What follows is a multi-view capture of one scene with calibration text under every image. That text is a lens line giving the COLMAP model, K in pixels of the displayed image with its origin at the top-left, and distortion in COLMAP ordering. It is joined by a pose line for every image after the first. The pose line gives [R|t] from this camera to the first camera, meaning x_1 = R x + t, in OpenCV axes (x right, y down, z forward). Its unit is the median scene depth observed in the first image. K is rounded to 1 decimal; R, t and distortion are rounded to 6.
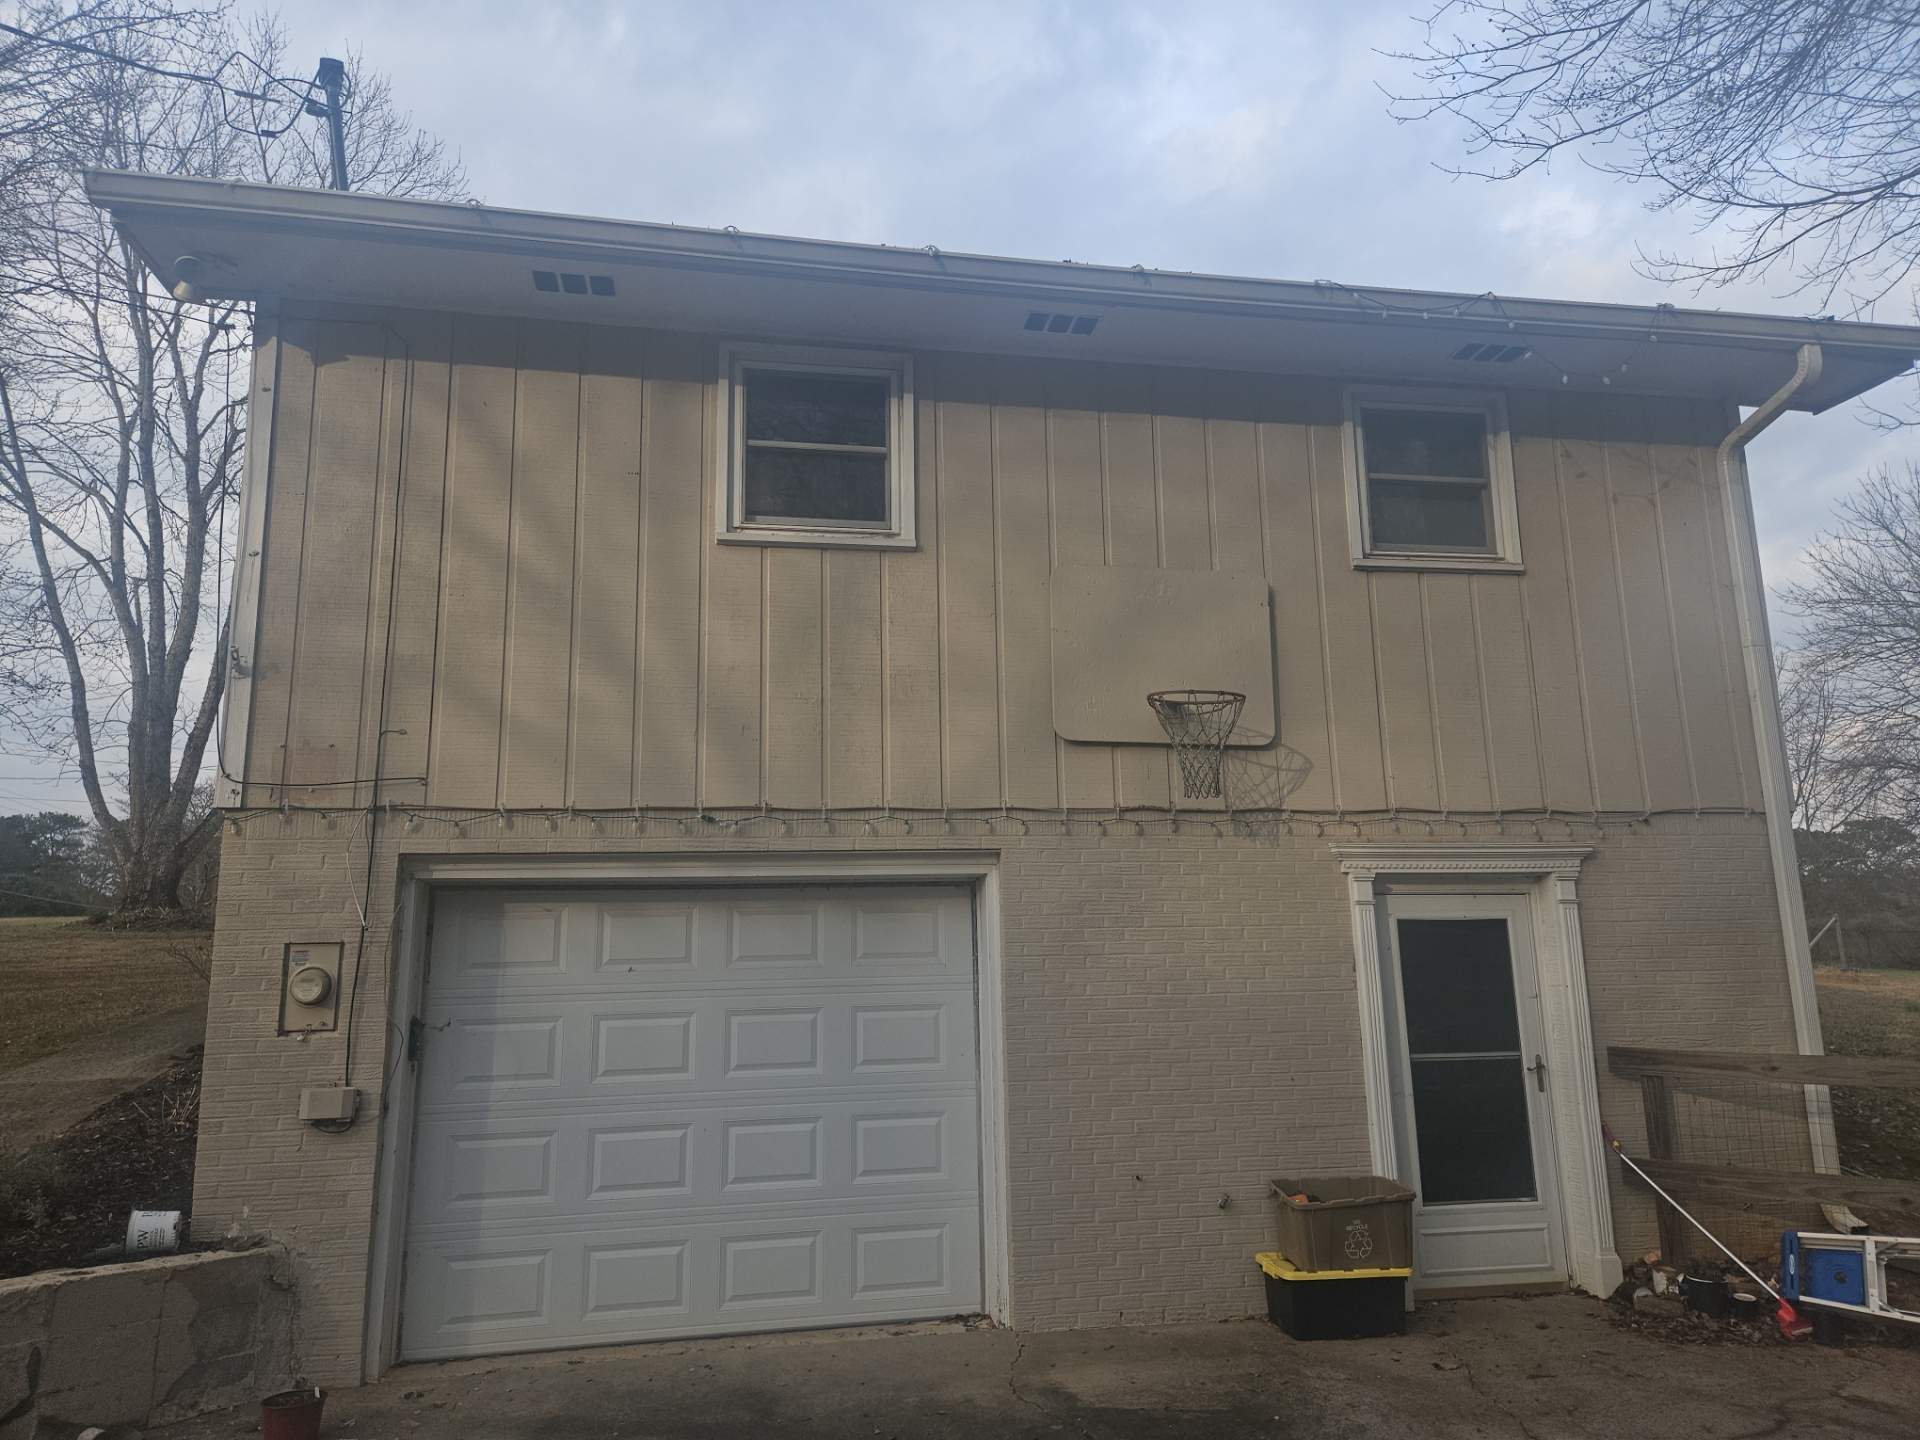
lens RADIAL K [[1274.1, 0, 960.0], [0, 1274.1, 720.0], [0, 0, 1]] dist [0.086706, -0.071022]
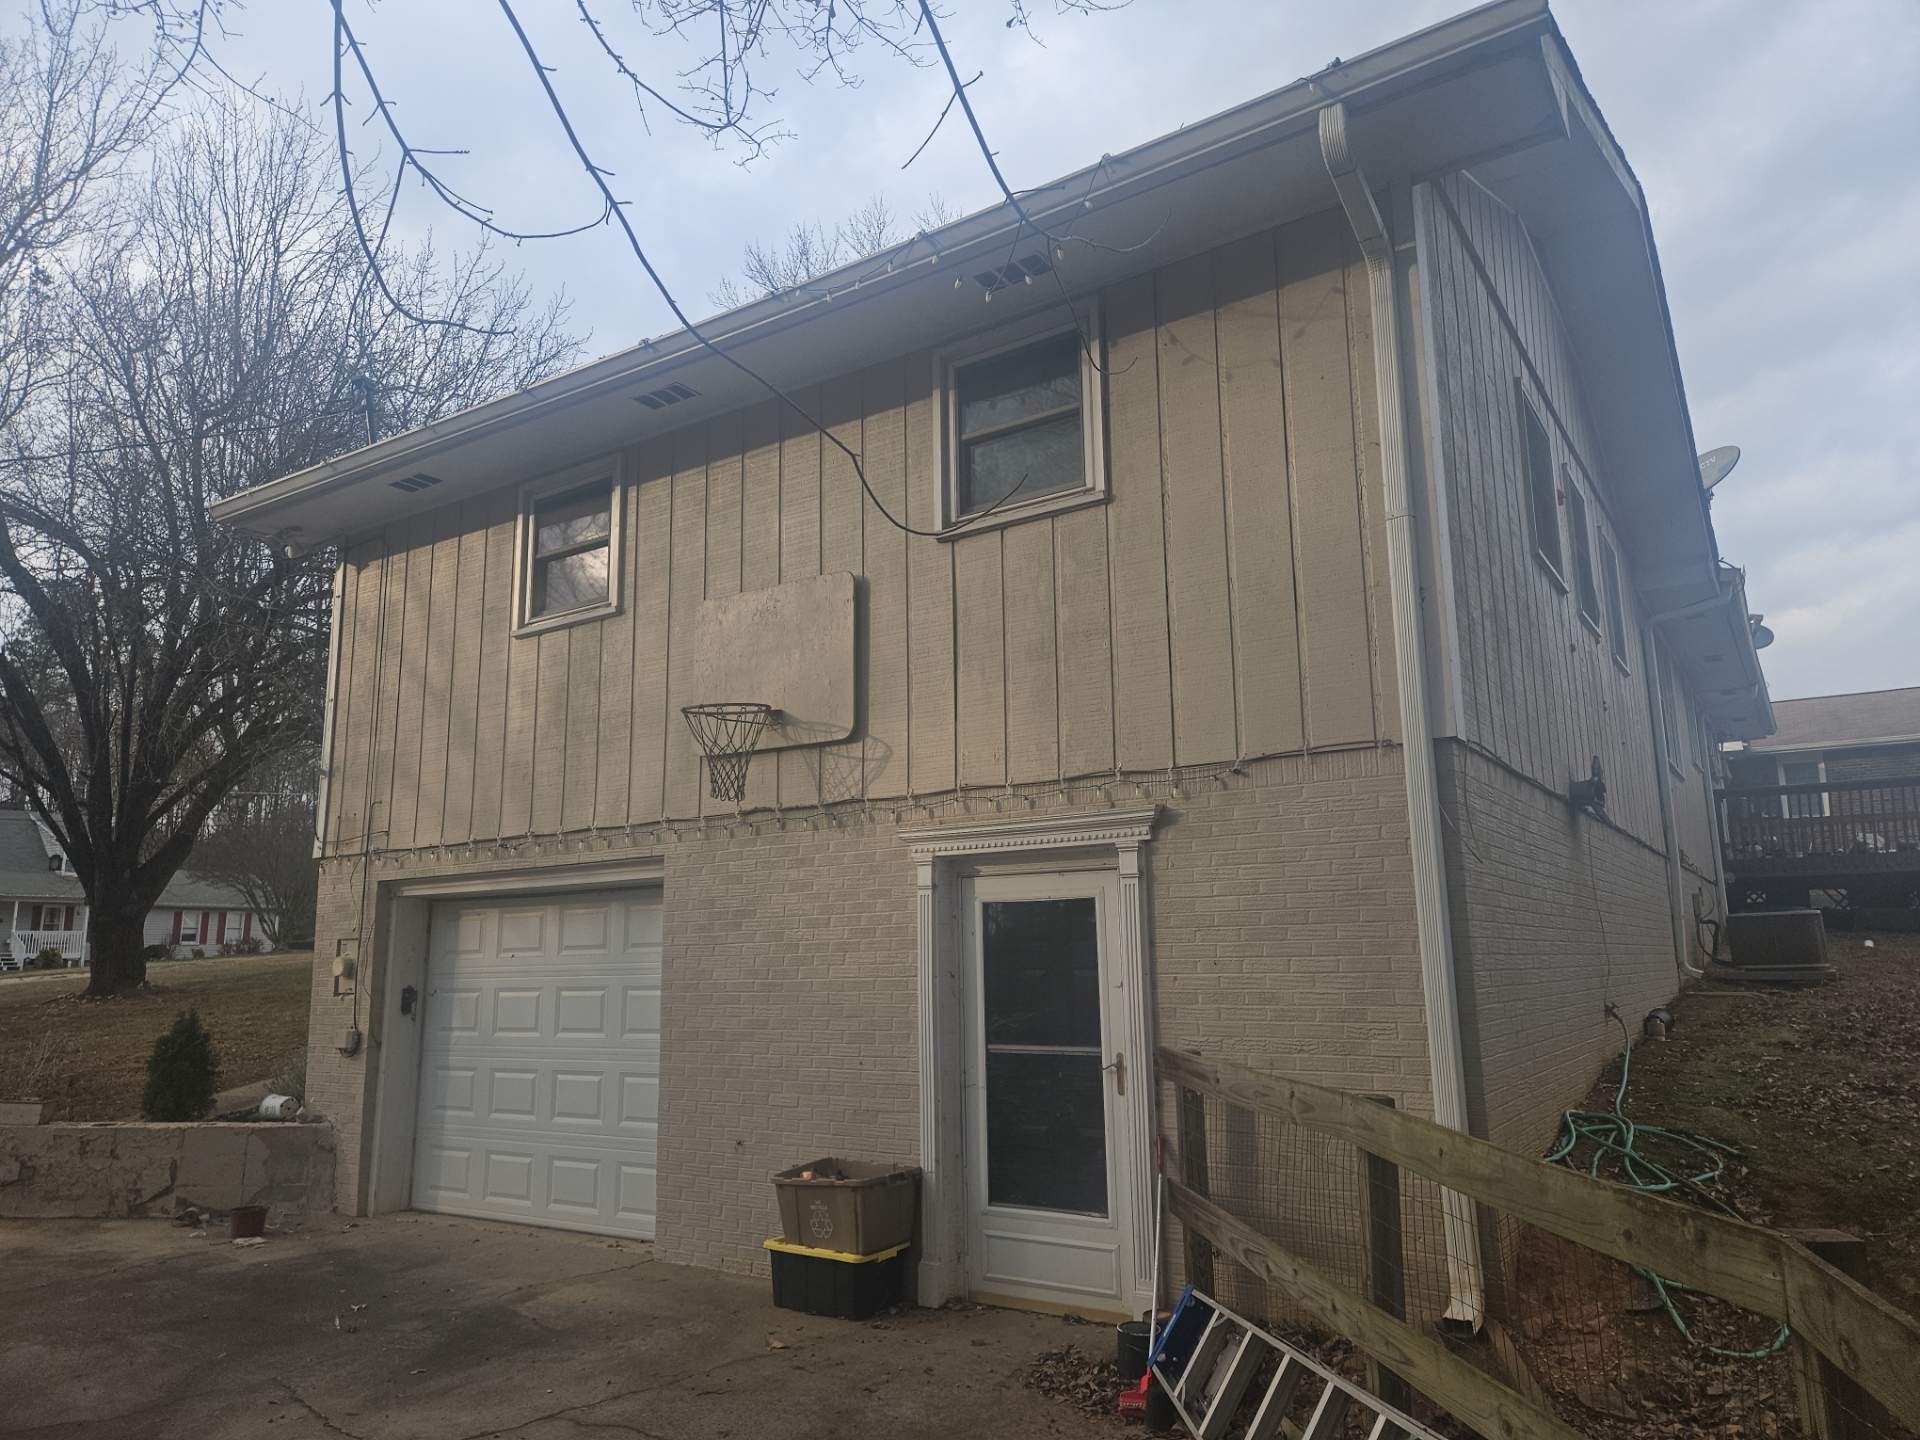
lens RADIAL K [[1274.1, 0, 960.0], [0, 1274.1, 720.0], [0, 0, 1]] dist [0.086706, -0.071022]
pose [[0.715789, -0.121839, -0.687605, 1.035559], [0.135584, 0.990172, -0.034311, 0.053795], [0.685027, -0.068669, 0.725274, 0.329253]]
